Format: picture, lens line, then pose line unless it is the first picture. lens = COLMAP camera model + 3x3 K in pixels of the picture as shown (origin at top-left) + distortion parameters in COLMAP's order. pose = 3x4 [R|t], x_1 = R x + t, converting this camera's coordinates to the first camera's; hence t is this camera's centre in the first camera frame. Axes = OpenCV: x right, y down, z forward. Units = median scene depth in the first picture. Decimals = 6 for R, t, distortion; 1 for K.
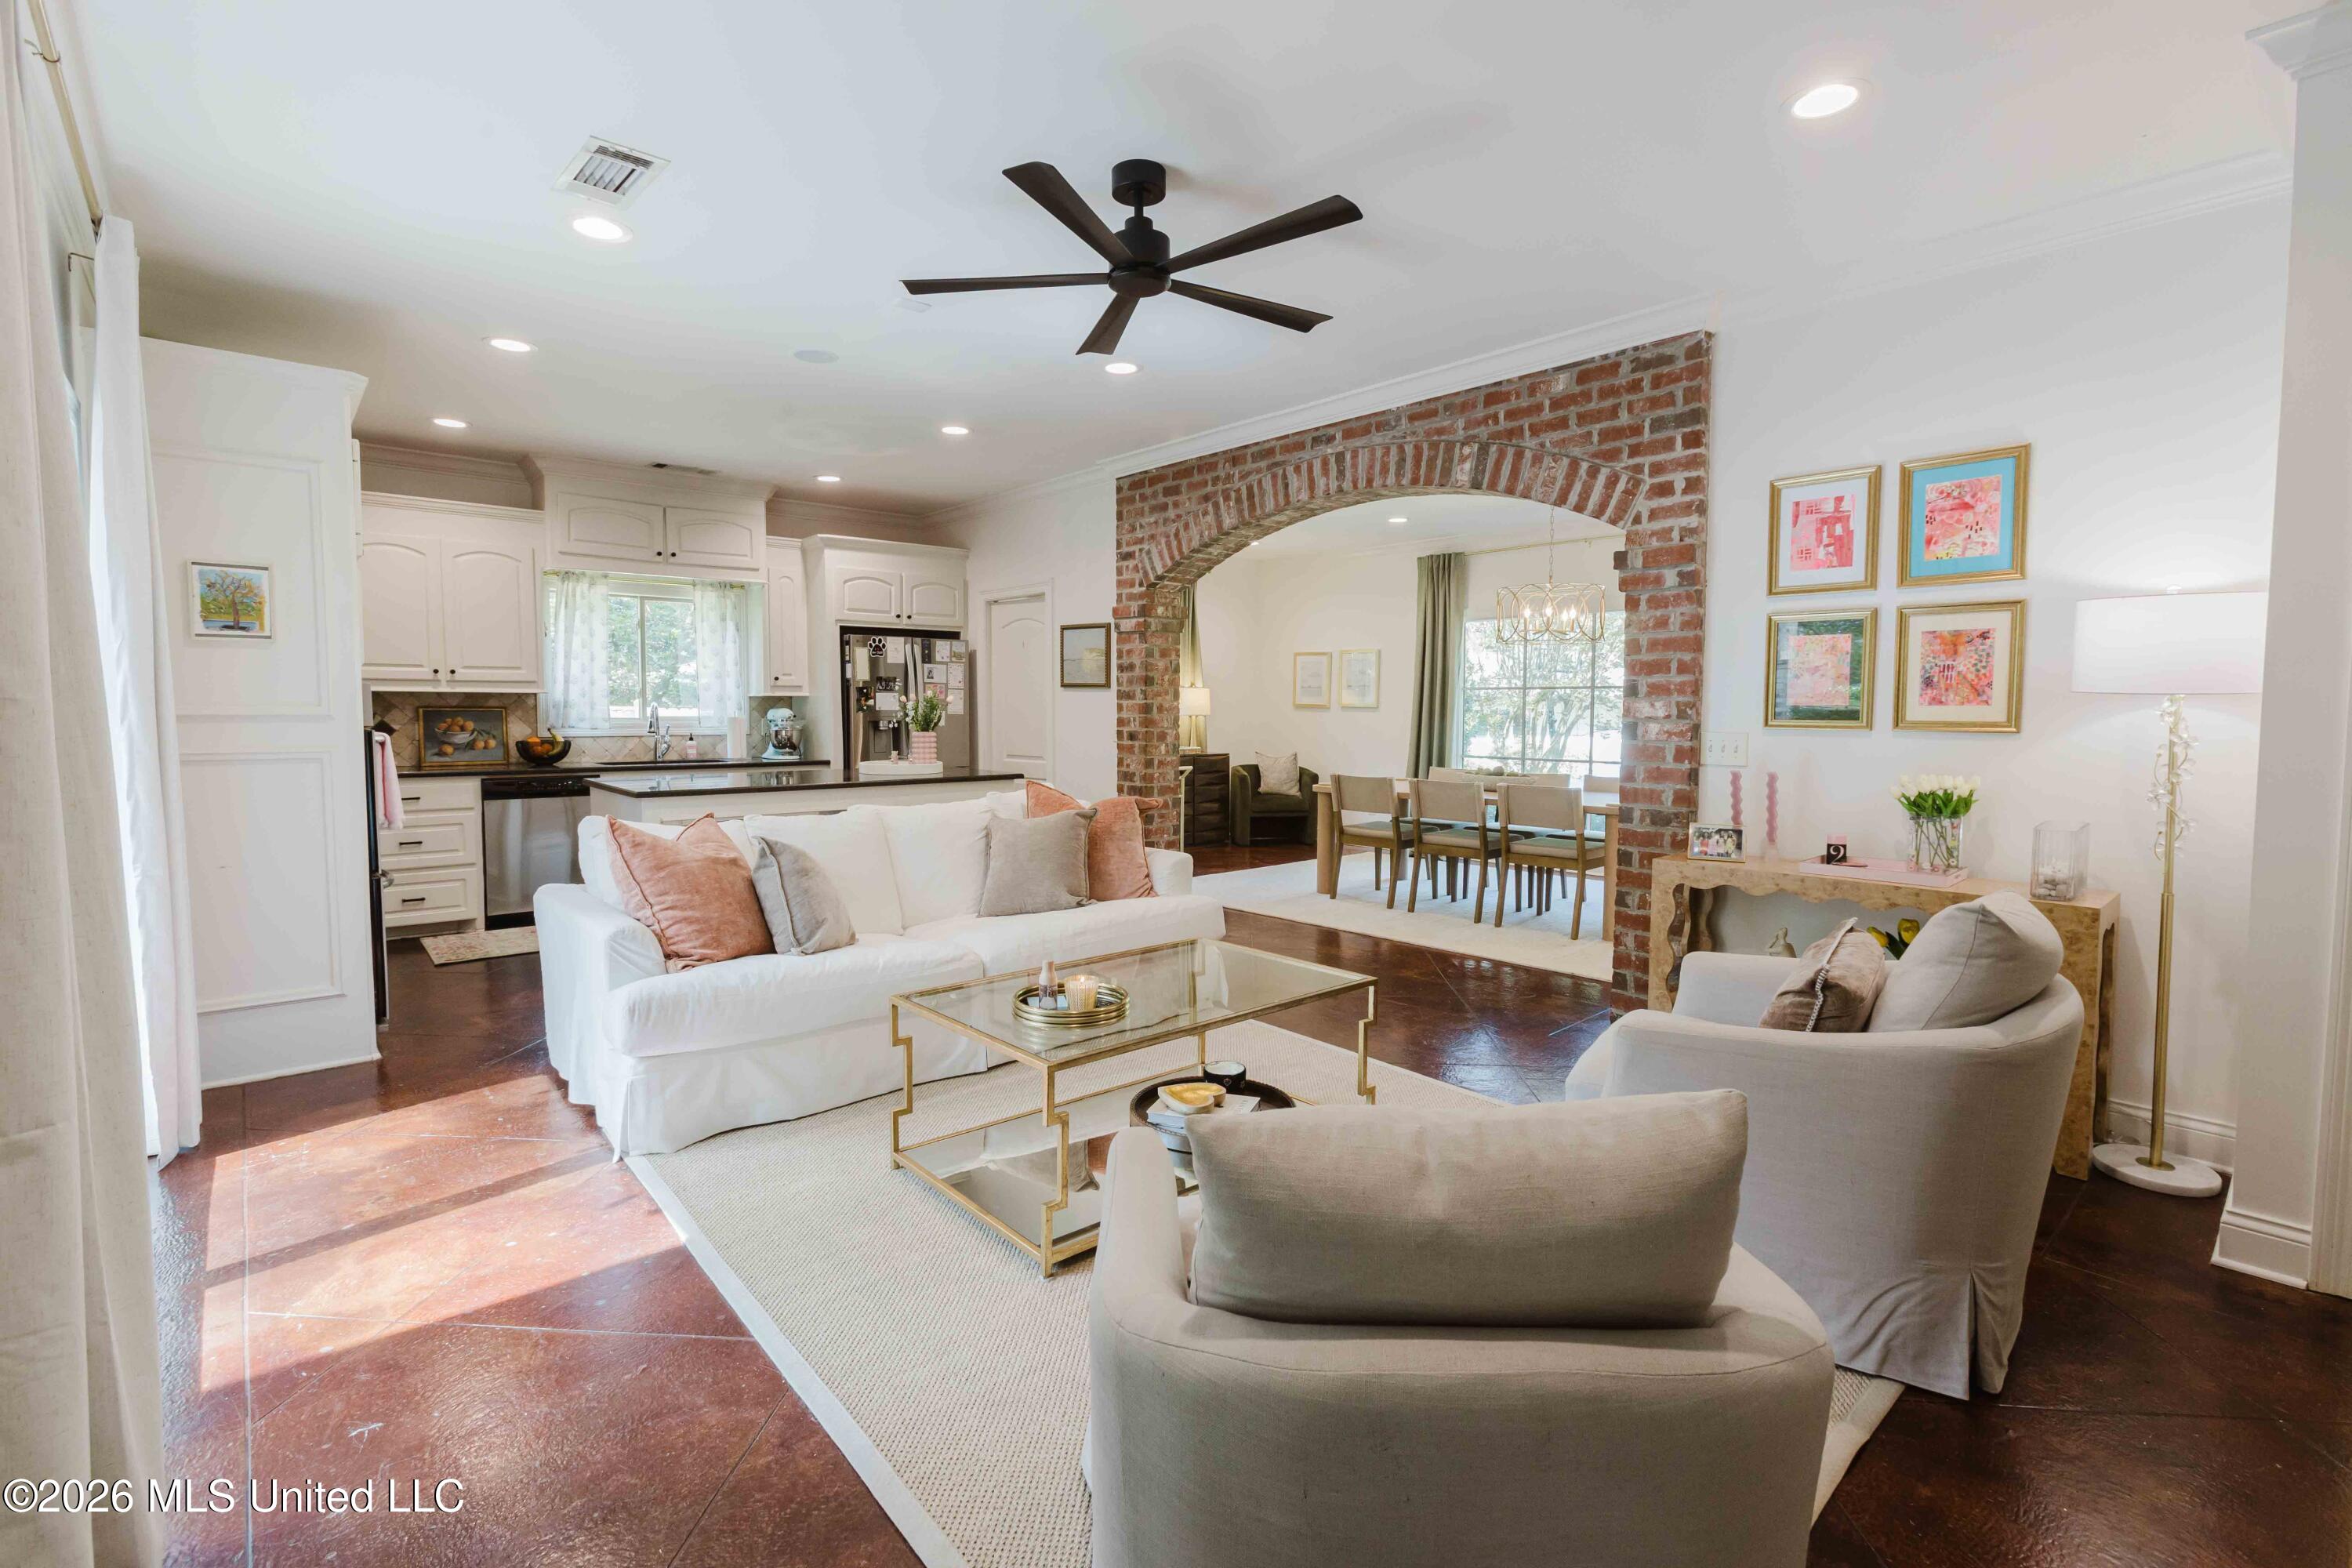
lens RADIAL K [[1052.0, 0, 1168.8], [0, 1052.0, 771.9], [0, 0, 1]] dist [-0.023402, 0.007450]
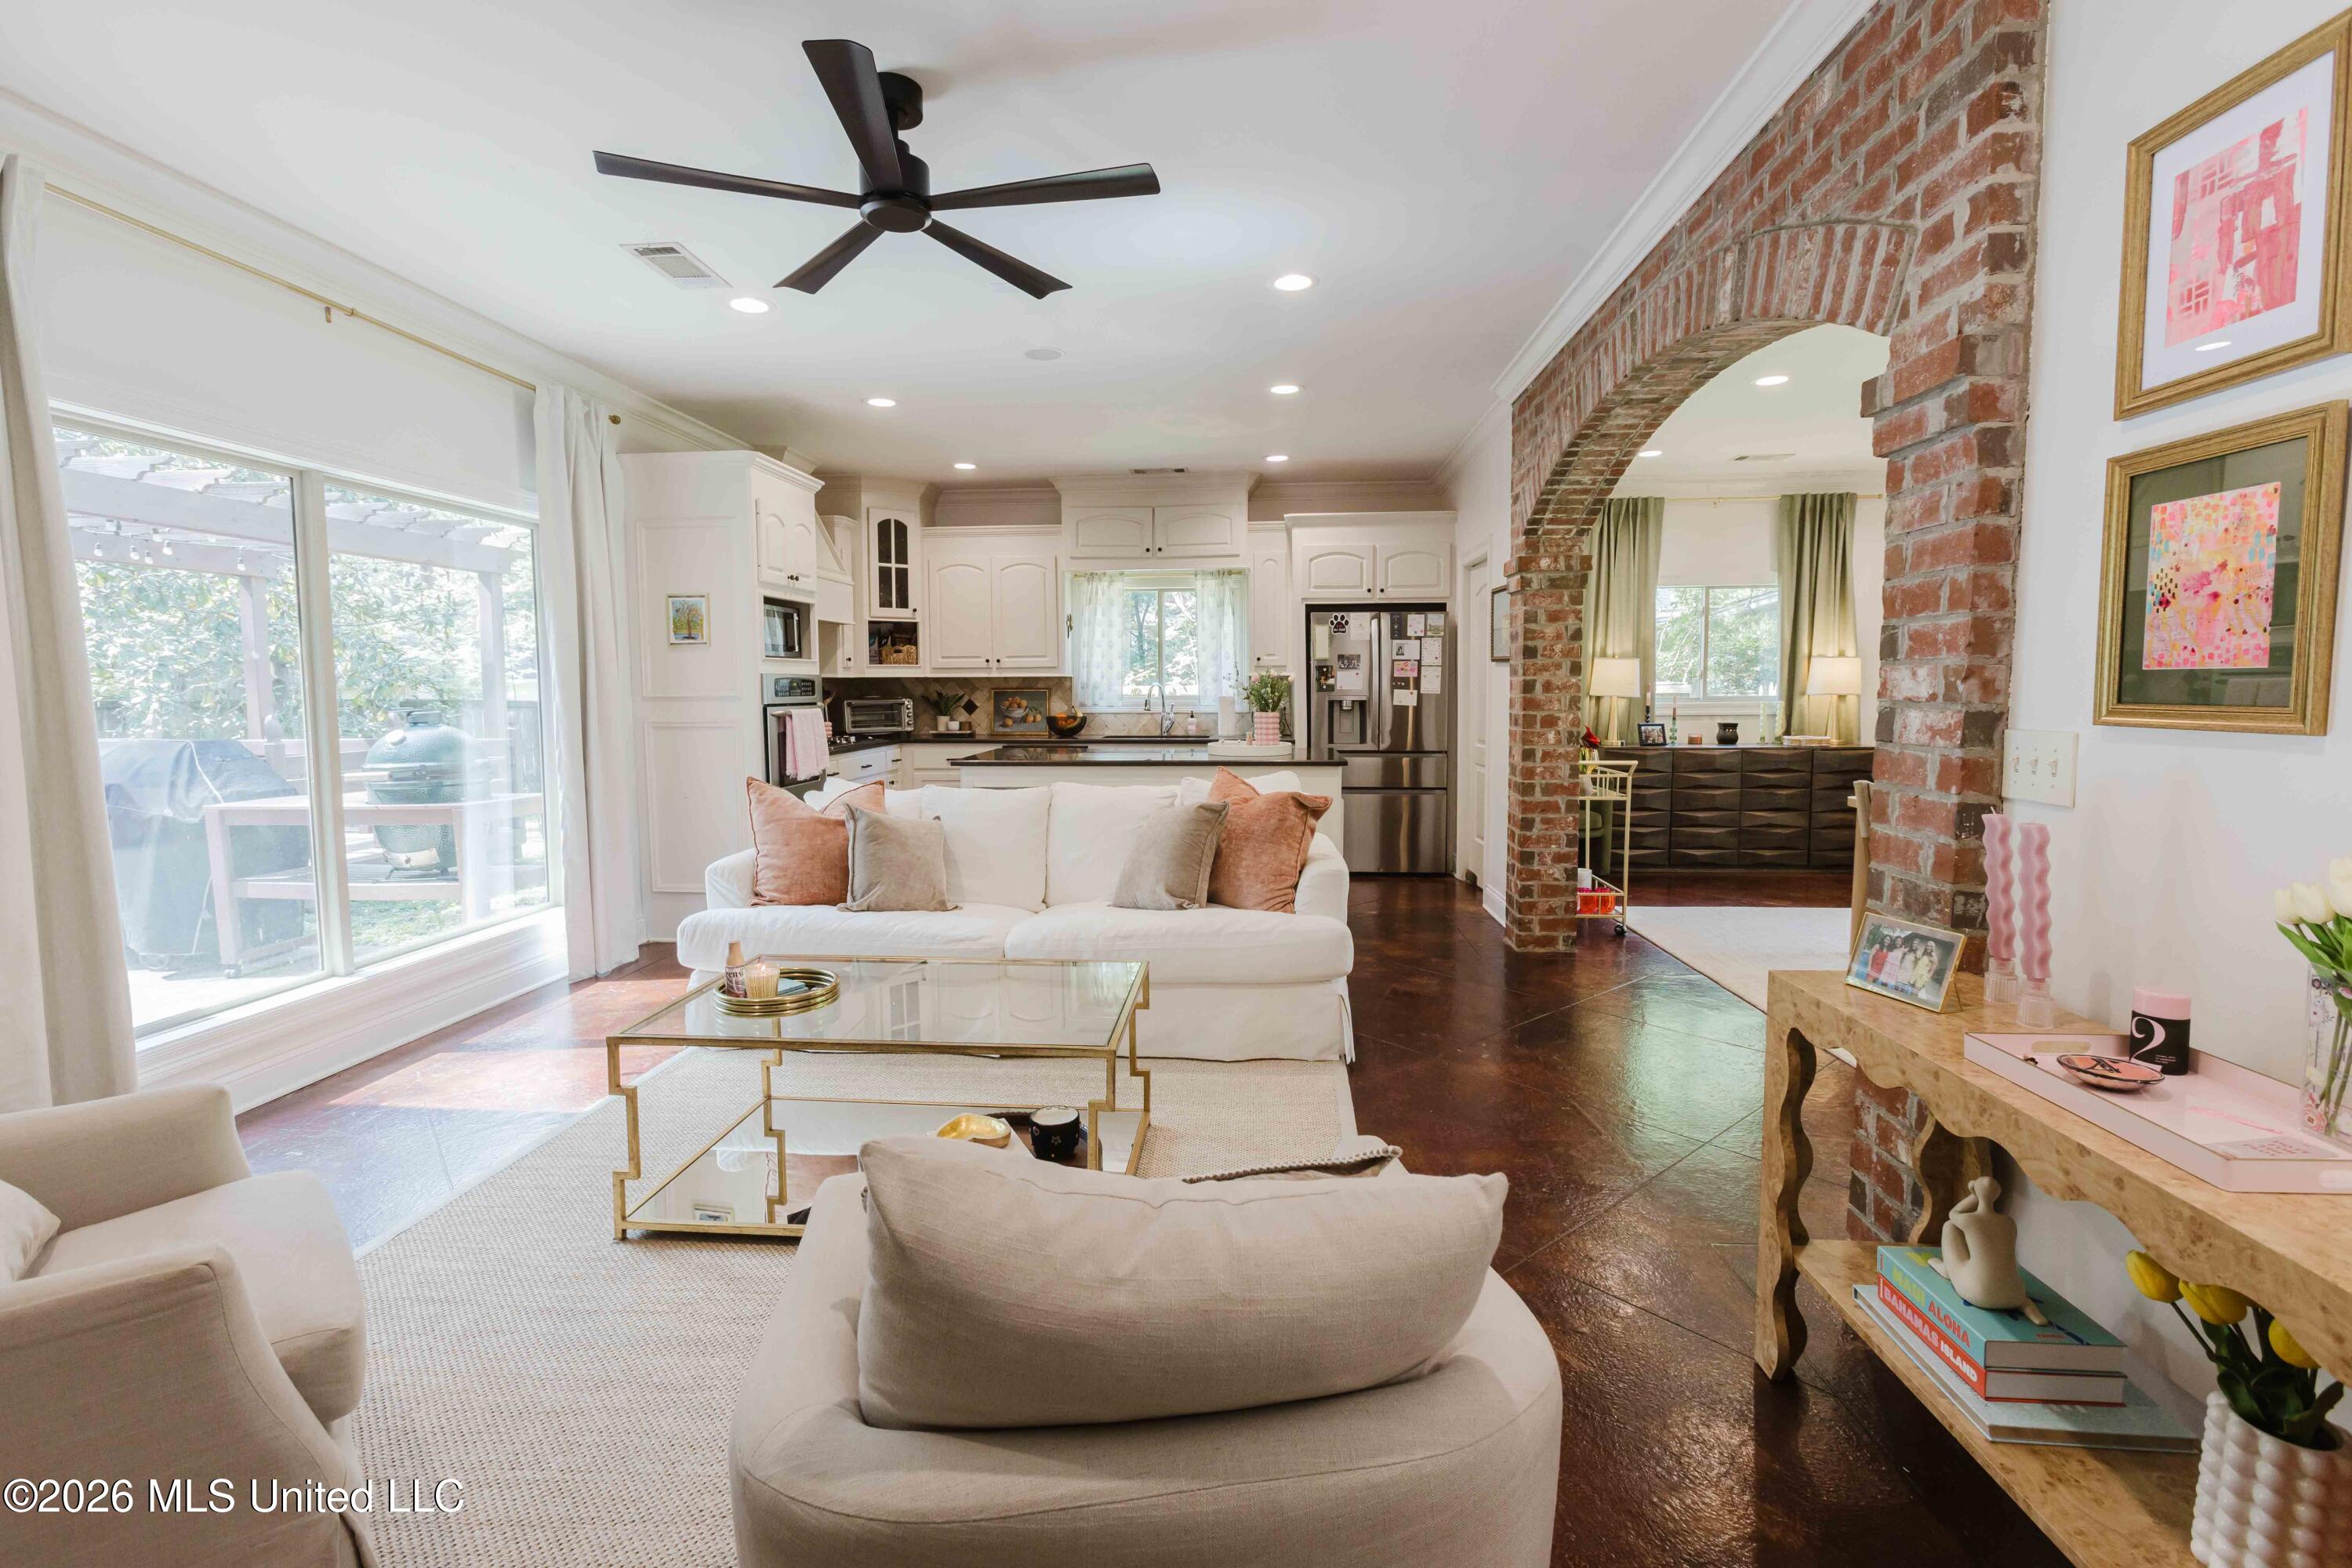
lens RADIAL K [[1052.0, 0, 1184.4], [0, 1052.0, 778.3], [0, 0, 1]] dist [-0.023402, 0.007450]
pose [[0.693736, 0.055274, -0.718105, 0.412066], [-0.036156, 0.998466, 0.041925, -0.015616], [0.719321, -0.003121, 0.694671, 0.280918]]
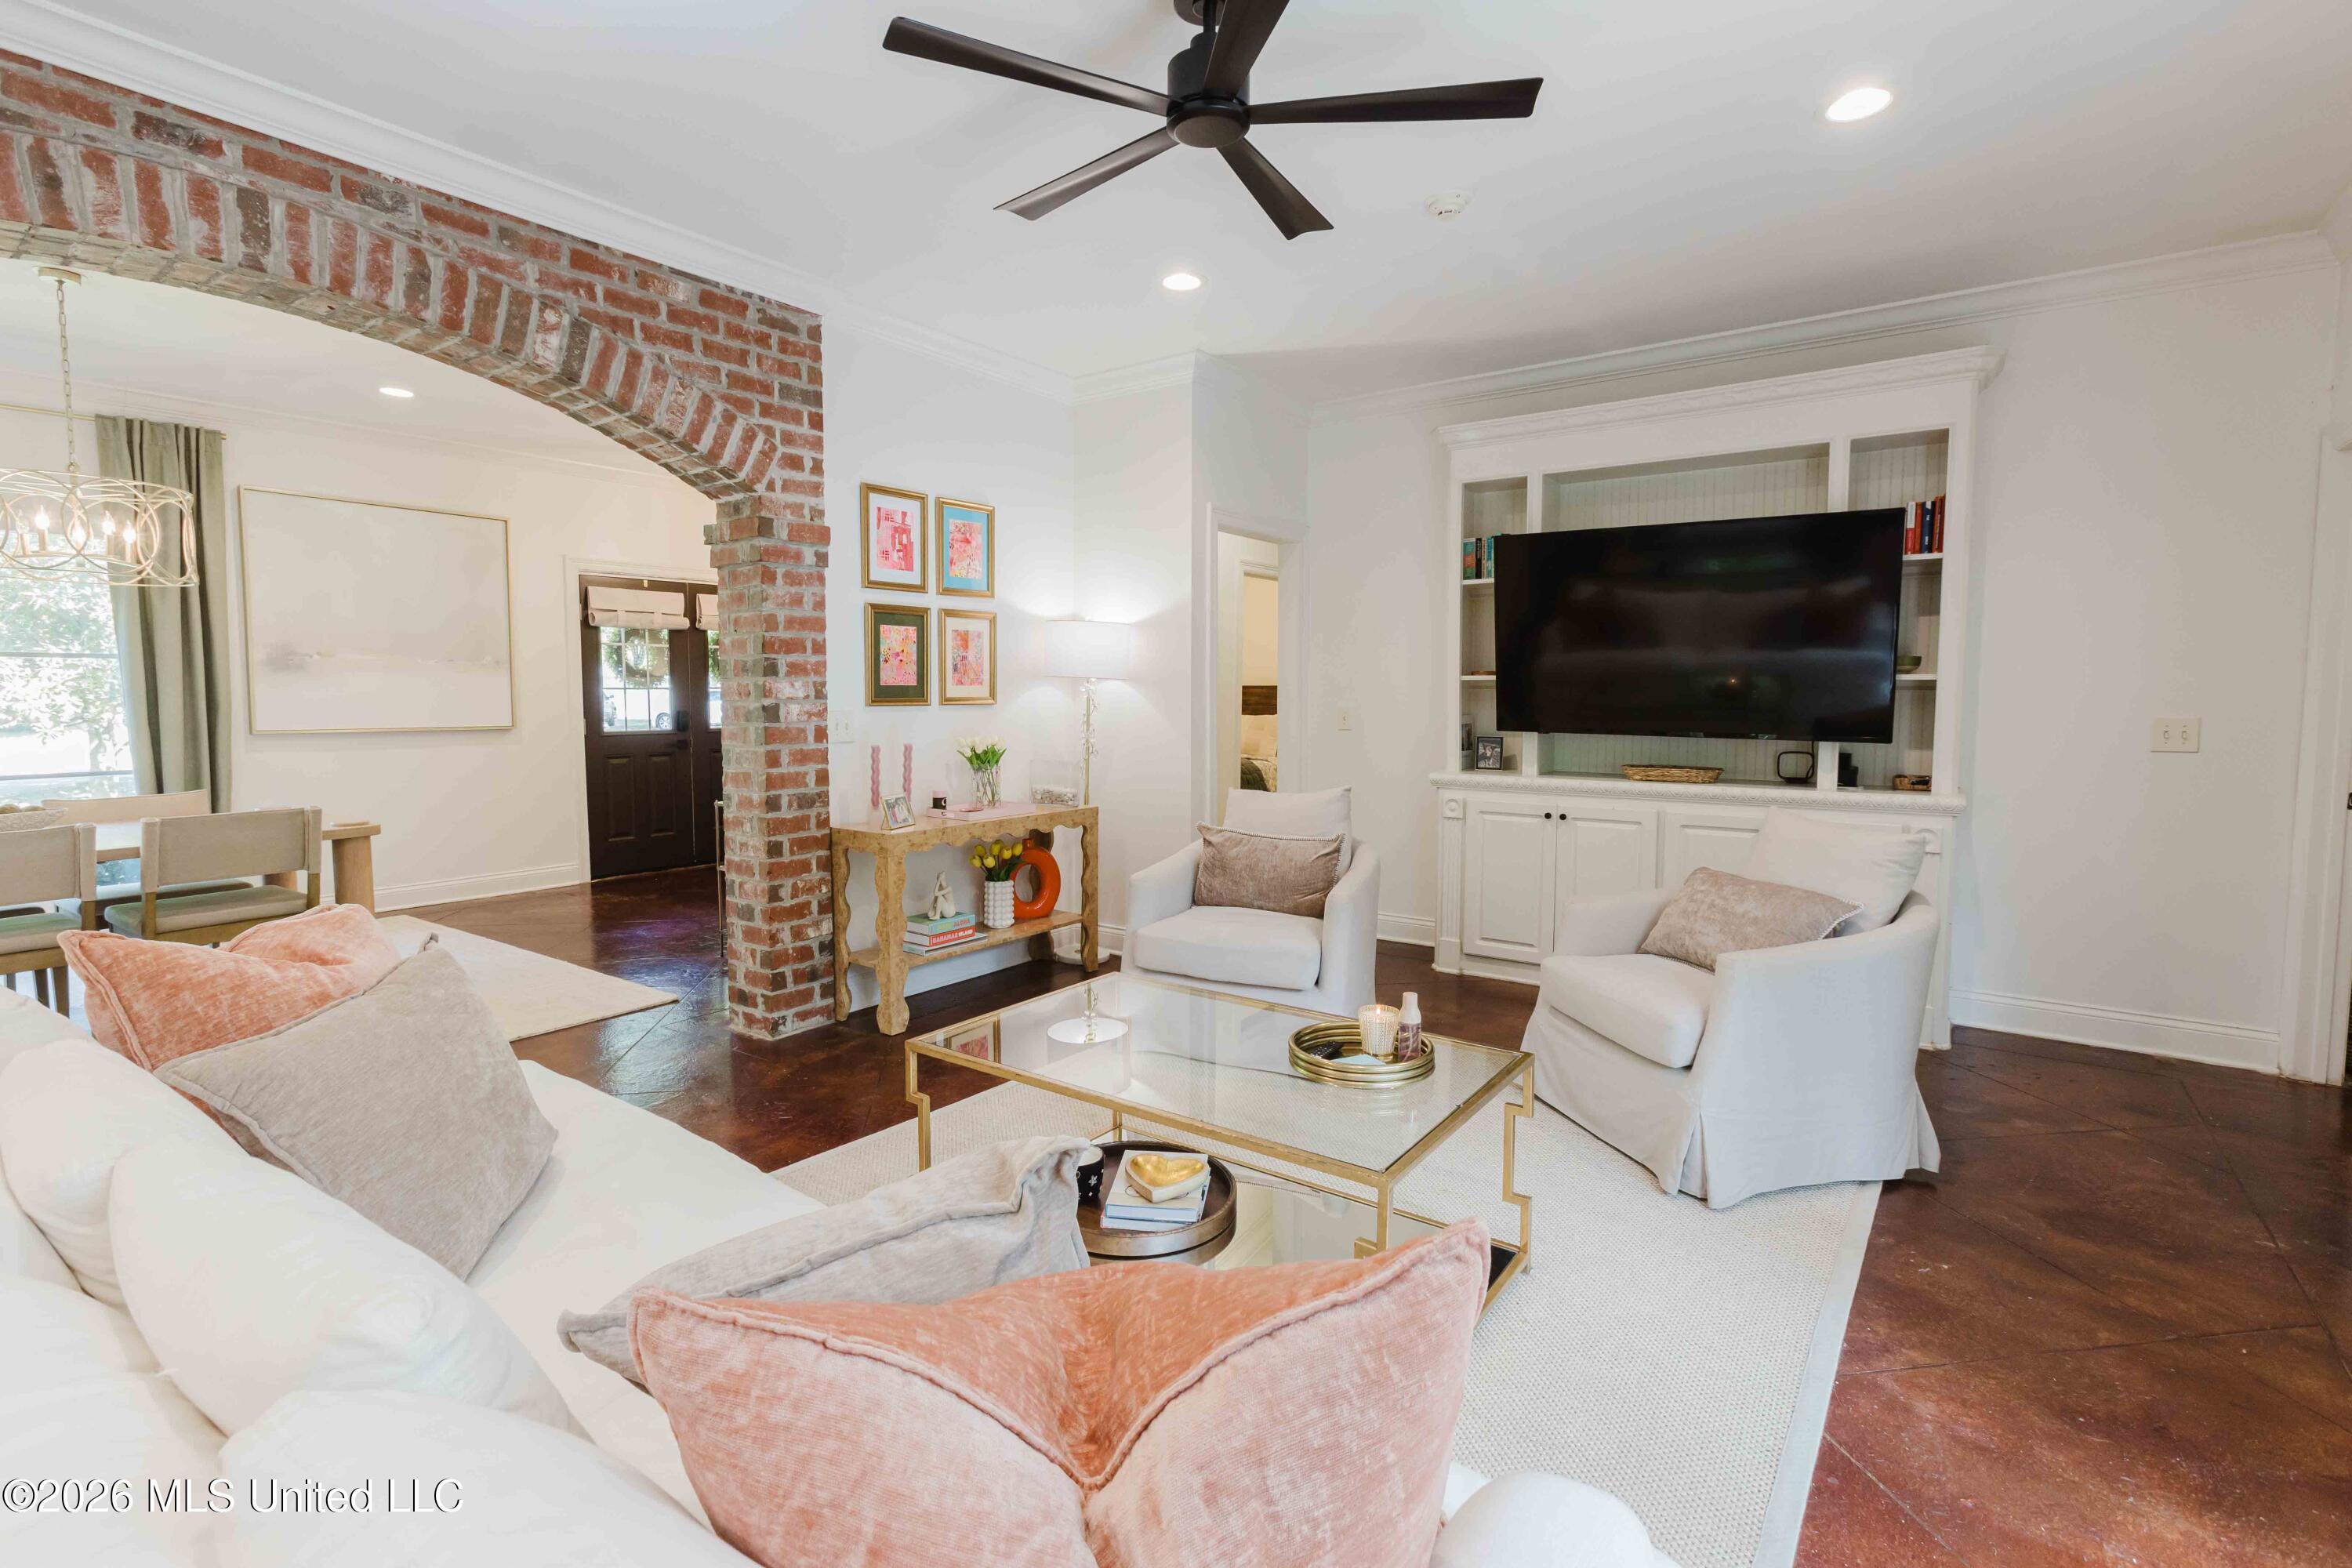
lens RADIAL K [[1052.0, 0, 1175.8], [0, 1052.0, 769.0], [0, 0, 1]] dist [-0.023402, 0.007450]
pose [[-0.203014, -0.077431, 0.976109, -0.395402], [0.057058, 0.994239, 0.090736, -0.038603], [-0.977512, 0.074116, -0.197427, 0.603591]]
